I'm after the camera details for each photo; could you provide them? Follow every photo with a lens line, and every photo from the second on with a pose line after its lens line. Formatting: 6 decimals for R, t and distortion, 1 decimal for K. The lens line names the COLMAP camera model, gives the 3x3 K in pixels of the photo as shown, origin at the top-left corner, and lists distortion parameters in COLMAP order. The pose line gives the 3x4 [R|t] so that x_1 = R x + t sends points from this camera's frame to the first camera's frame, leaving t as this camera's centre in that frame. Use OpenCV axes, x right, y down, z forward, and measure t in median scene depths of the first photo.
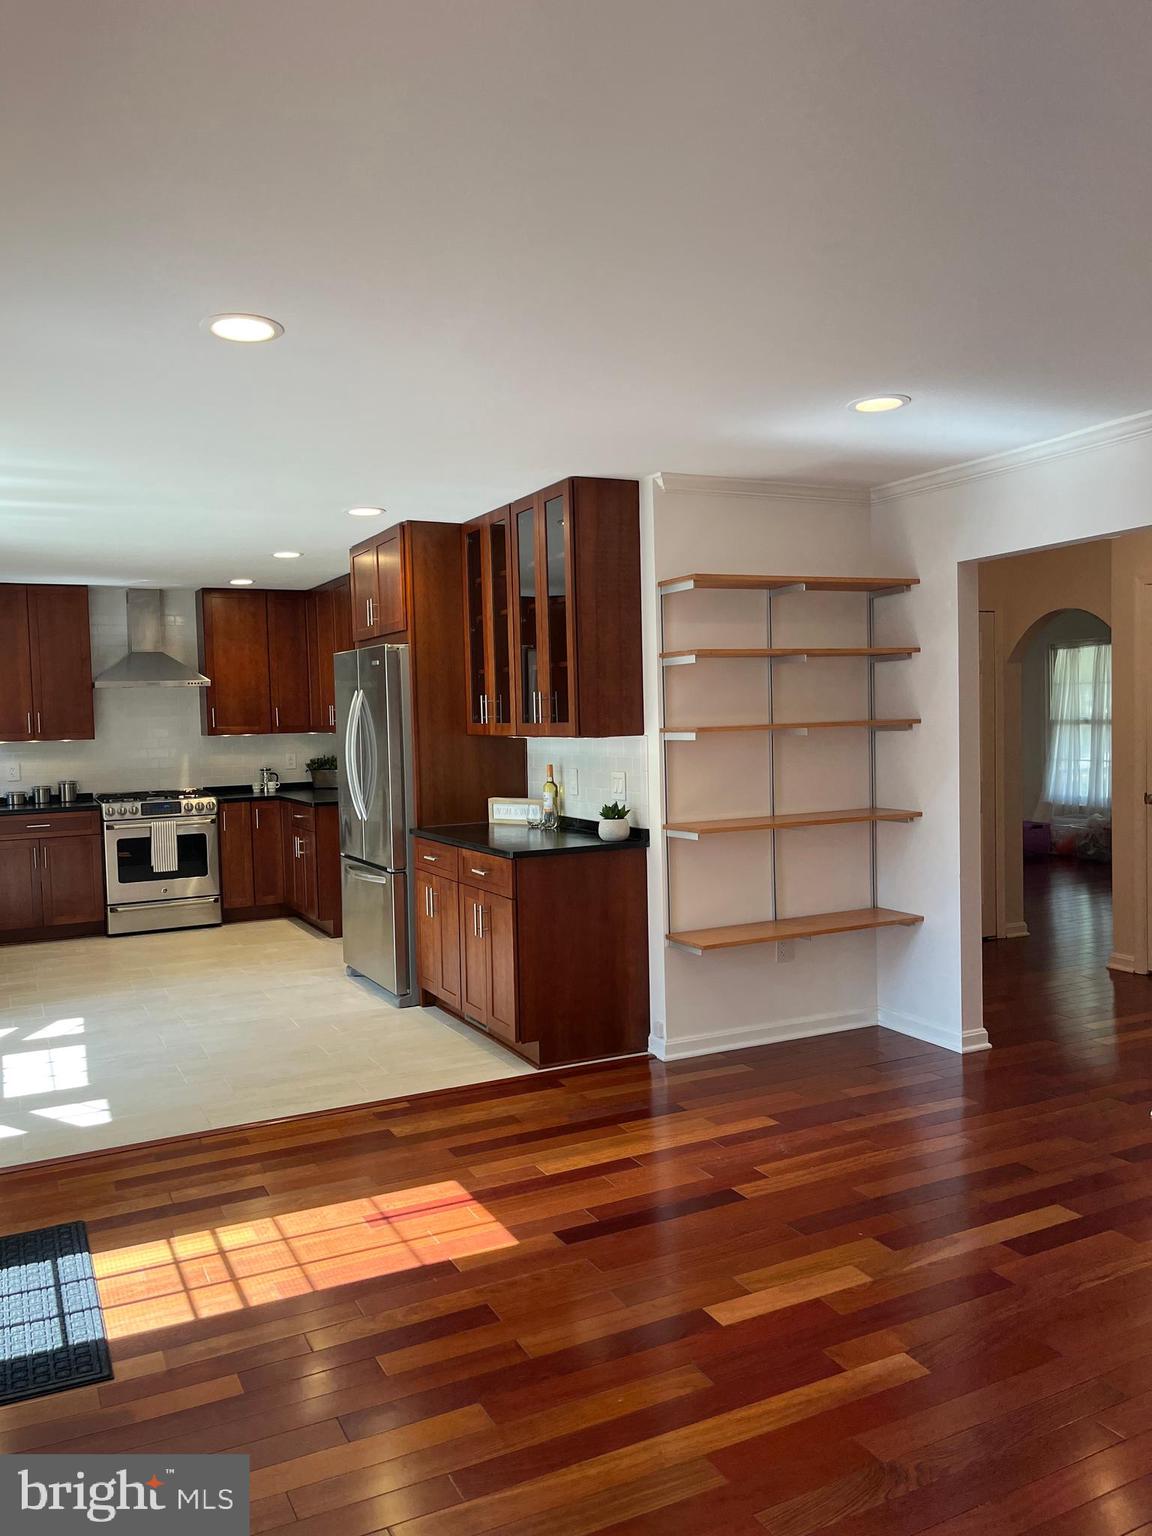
lens RADIAL K [[1161.8, 0, 566.3], [0, 1161.8, 776.0], [0, 0, 1]] dist [0.072416, -0.108507]
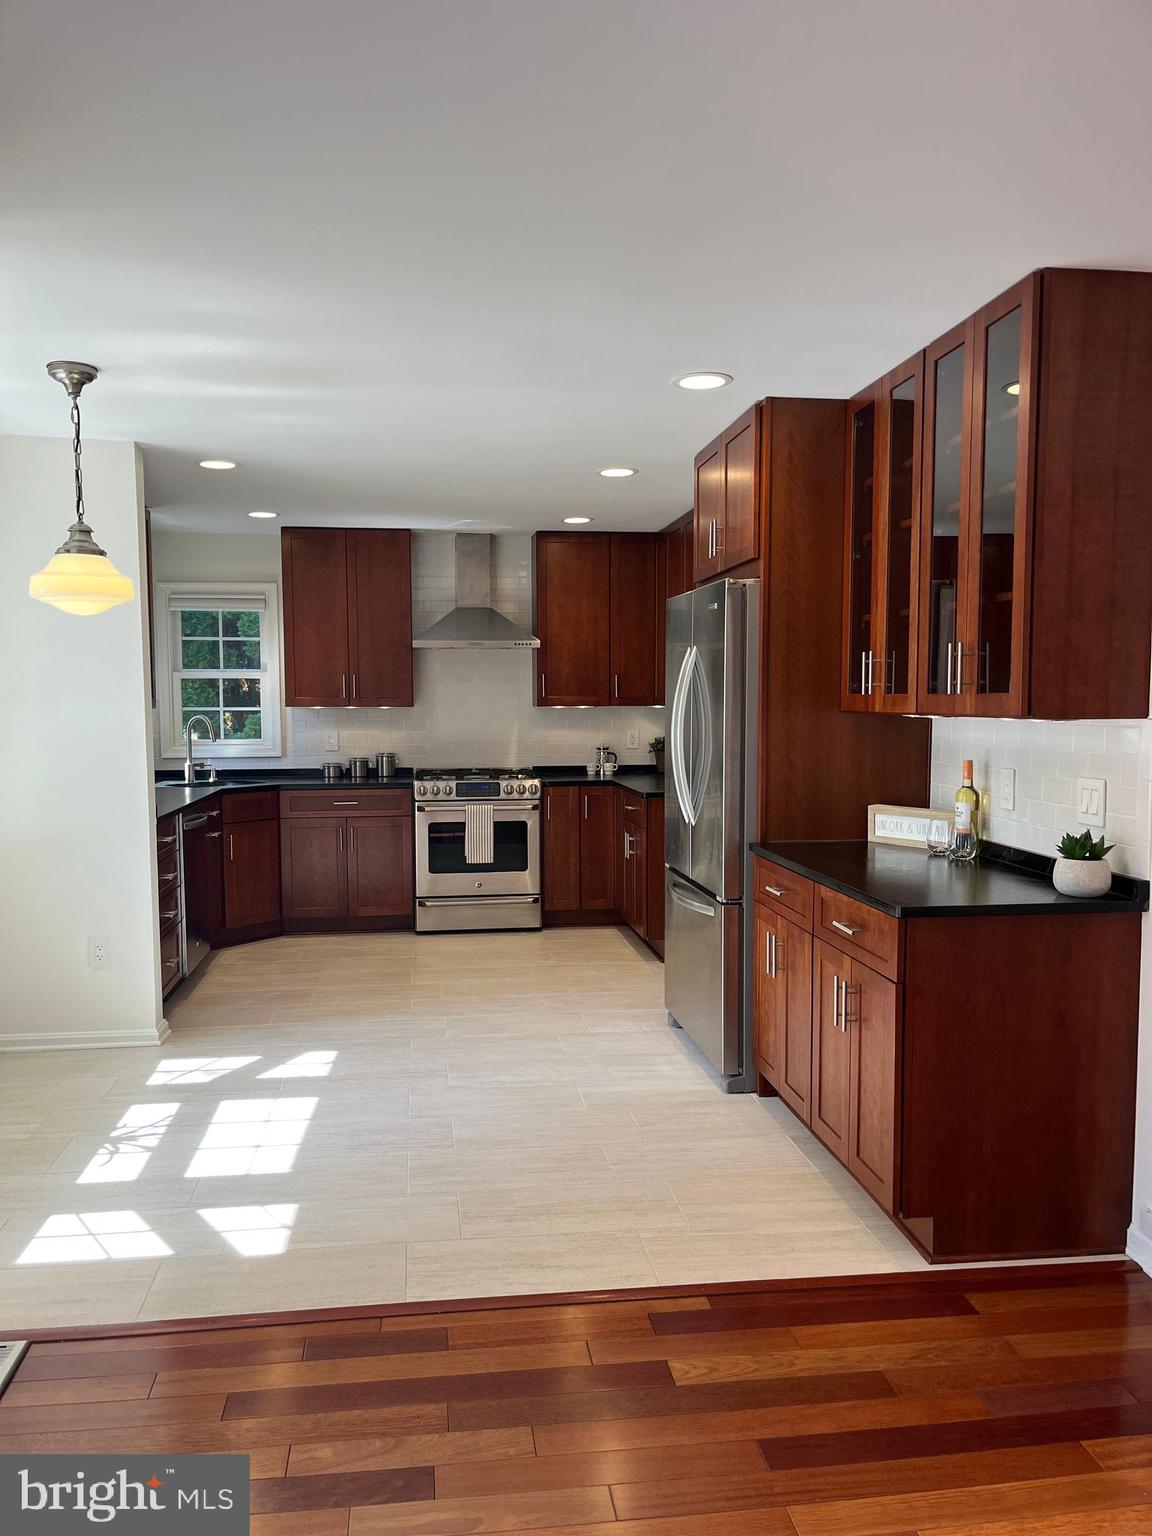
lens RADIAL K [[1161.8, 0, 566.3], [0, 1161.8, 776.0], [0, 0, 1]] dist [0.072416, -0.108507]
pose [[0.944807, 0.045405, -0.324466, -0.013360], [-0.039503, 0.998913, 0.024758, -0.007984], [0.325237, -0.010574, 0.945573, 0.299148]]
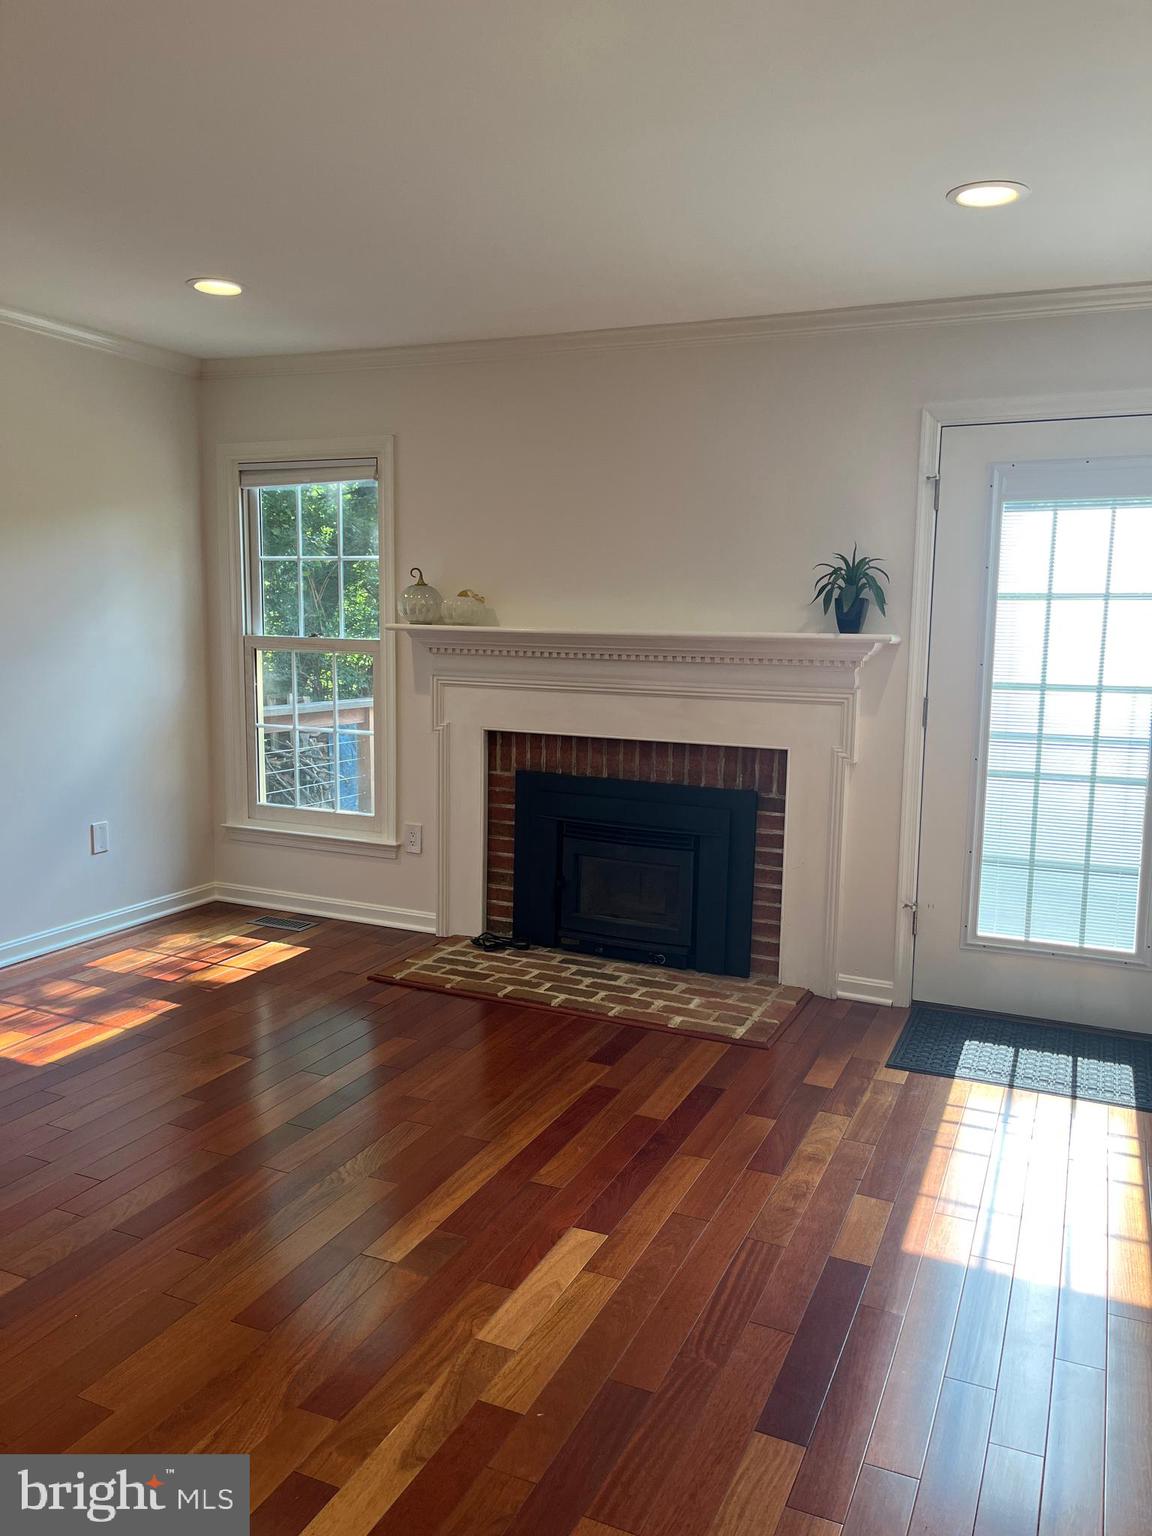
lens RADIAL K [[1161.8, 0, 566.3], [0, 1161.8, 776.0], [0, 0, 1]] dist [0.072416, -0.108507]
pose [[-0.779549, 0.100237, -0.618269, 0.334292], [-0.030633, 0.979829, 0.197478, -0.039766], [0.625592, 0.172883, -0.760754, 0.801023]]
